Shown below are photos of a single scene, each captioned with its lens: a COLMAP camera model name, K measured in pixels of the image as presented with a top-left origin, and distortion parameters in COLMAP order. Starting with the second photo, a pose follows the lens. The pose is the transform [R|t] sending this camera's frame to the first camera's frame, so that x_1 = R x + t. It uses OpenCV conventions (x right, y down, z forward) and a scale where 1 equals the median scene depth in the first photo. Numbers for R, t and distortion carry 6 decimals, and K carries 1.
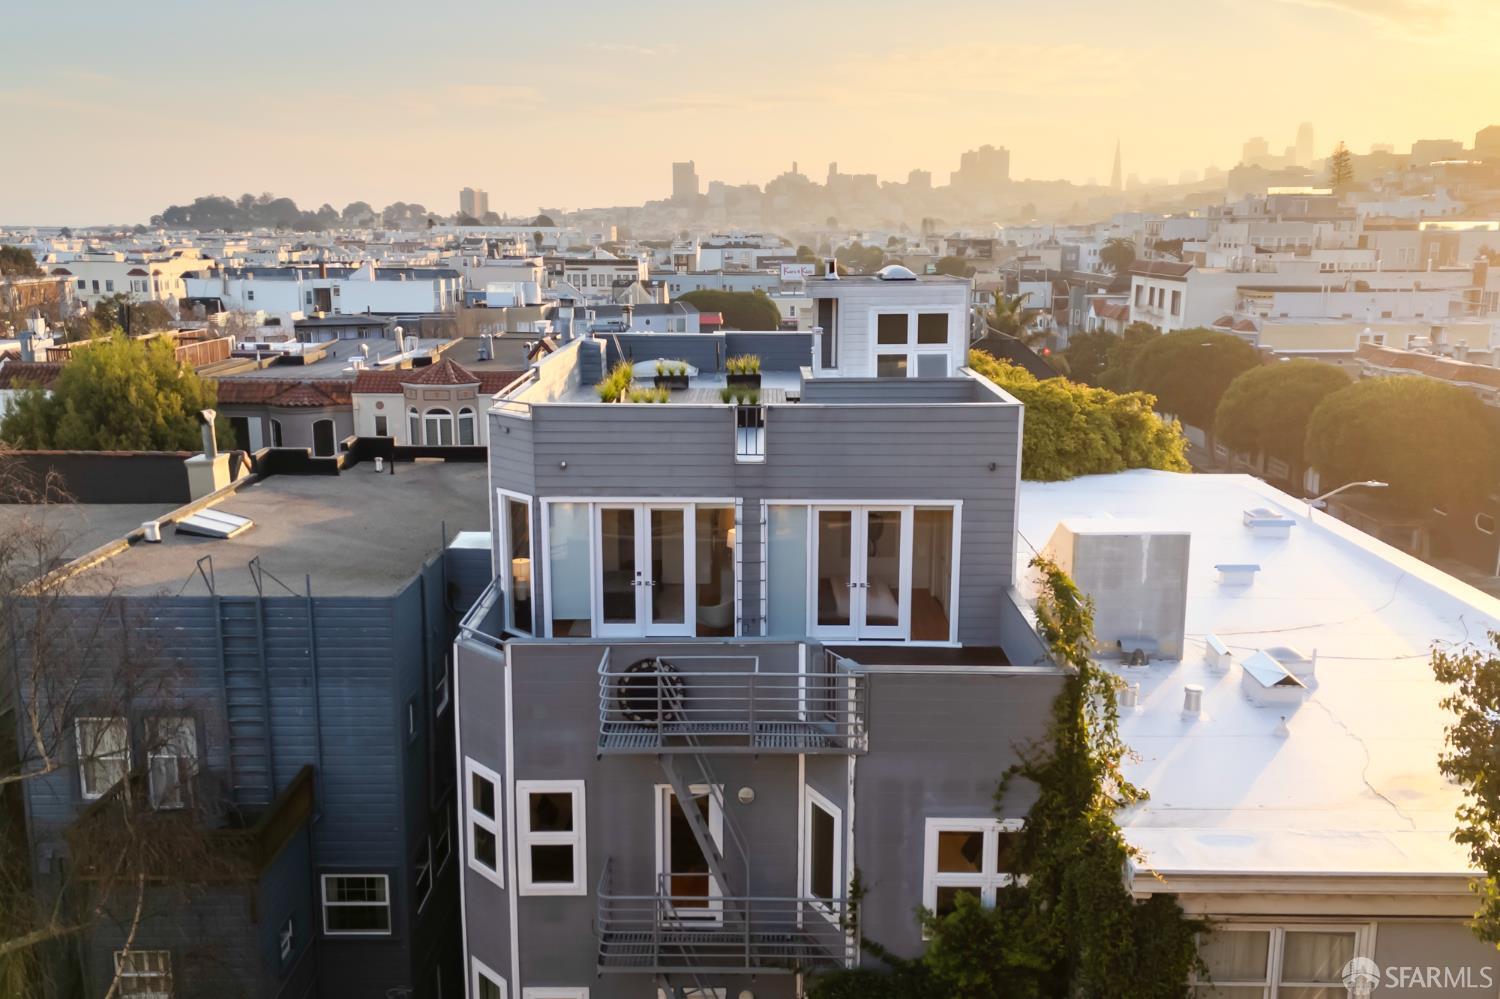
lens RADIAL K [[1262.6, 0, 750.0], [0, 1262.6, 499.5], [0, 0, 1]] dist [0.050587, -0.011012]
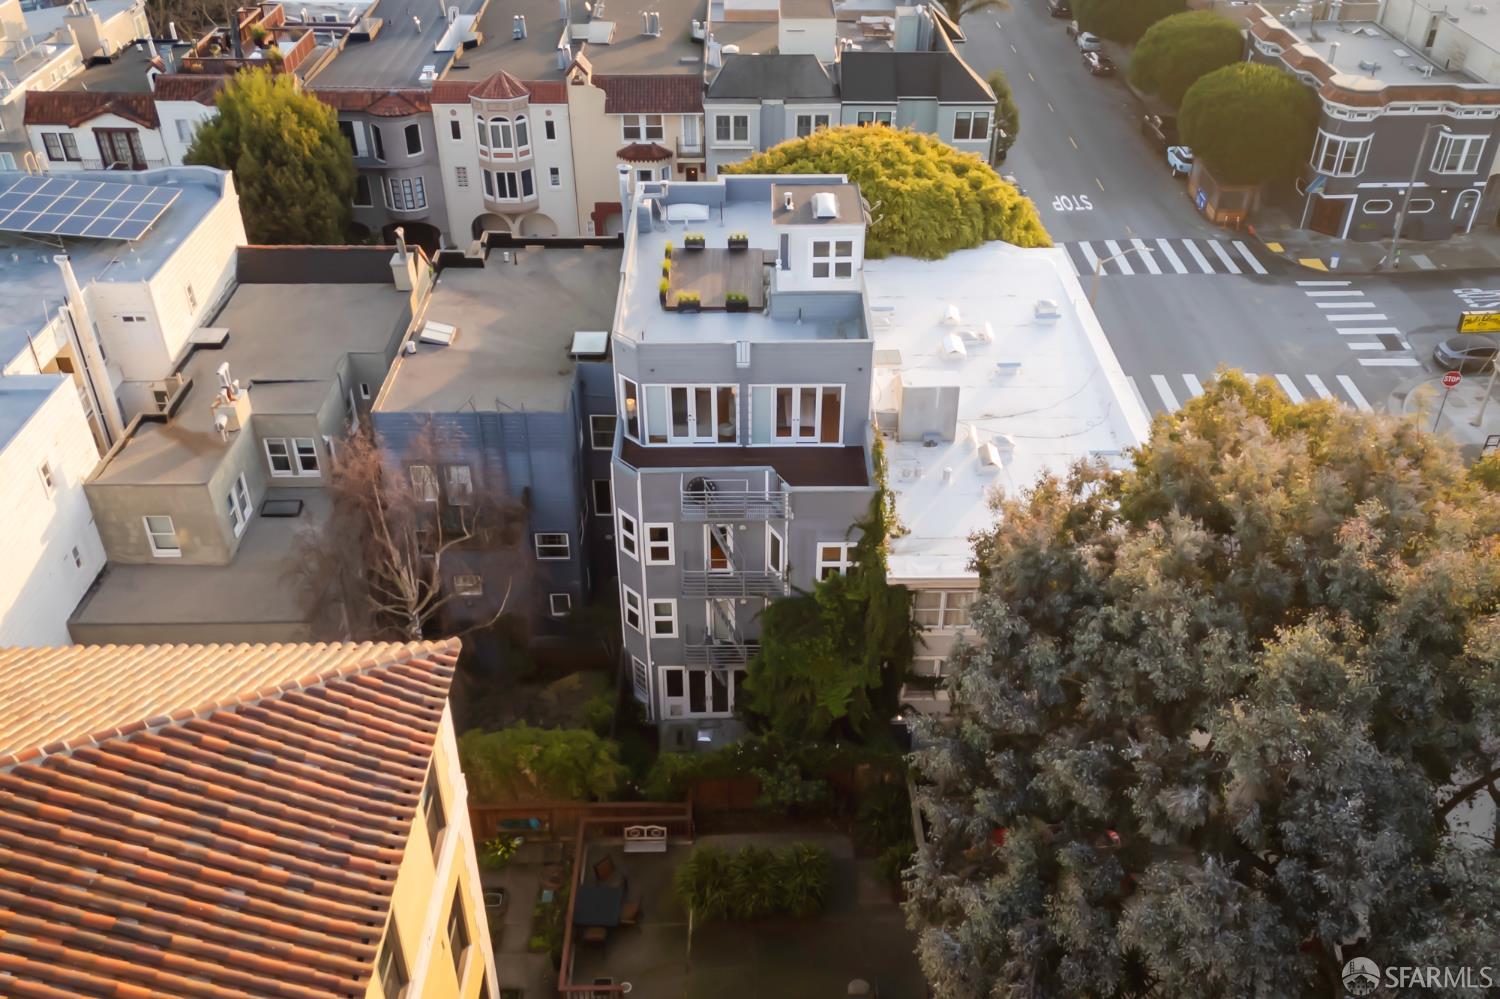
lens RADIAL K [[1262.6, 0, 750.0], [0, 1262.6, 499.5], [0, 0, 1]] dist [0.050587, -0.011012]
pose [[0.999945, -0.008782, 0.005787, -0.002495], [0.005677, 0.913915, 0.405866, -0.667914], [-0.008853, -0.405811, 0.913914, -0.970574]]
